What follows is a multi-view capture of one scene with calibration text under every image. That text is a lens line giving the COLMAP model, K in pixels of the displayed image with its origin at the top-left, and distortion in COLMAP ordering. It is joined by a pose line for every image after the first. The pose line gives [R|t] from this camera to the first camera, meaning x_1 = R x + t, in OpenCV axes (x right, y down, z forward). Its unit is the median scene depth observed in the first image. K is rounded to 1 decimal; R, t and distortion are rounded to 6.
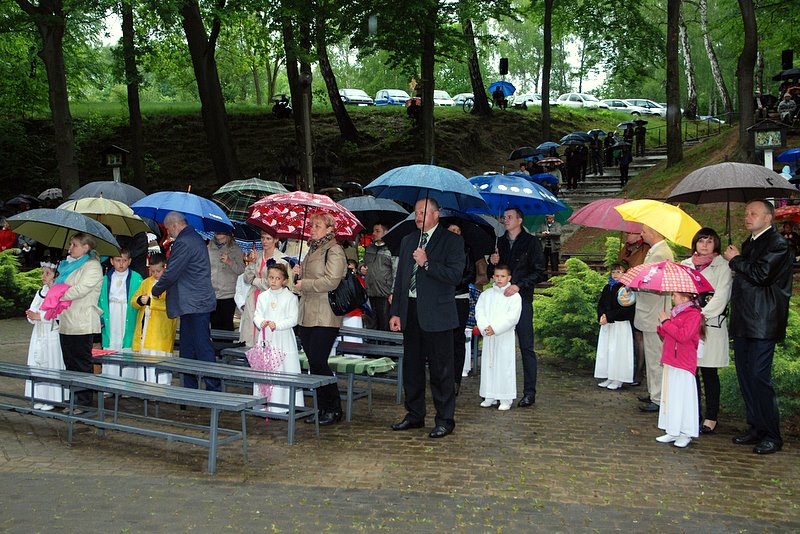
lens RADIAL K [[783.6, 0, 398.3], [0, 783.6, 268.7], [0, 0, 1]] dist [-0.045858, 0.000000]
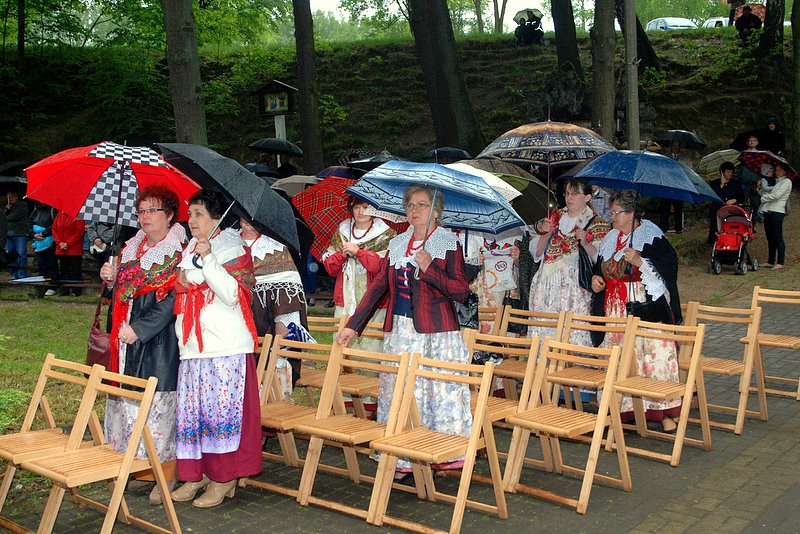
lens RADIAL K [[783.6, 0, 400.0], [0, 783.6, 266.3], [0, 0, 1]] dist [-0.045858, 0.000000]
pose [[0.969609, 0.023940, -0.243484, -0.099282], [-0.019457, 0.999594, 0.020802, -0.020226], [0.243884, -0.015433, 0.969682, 0.368252]]
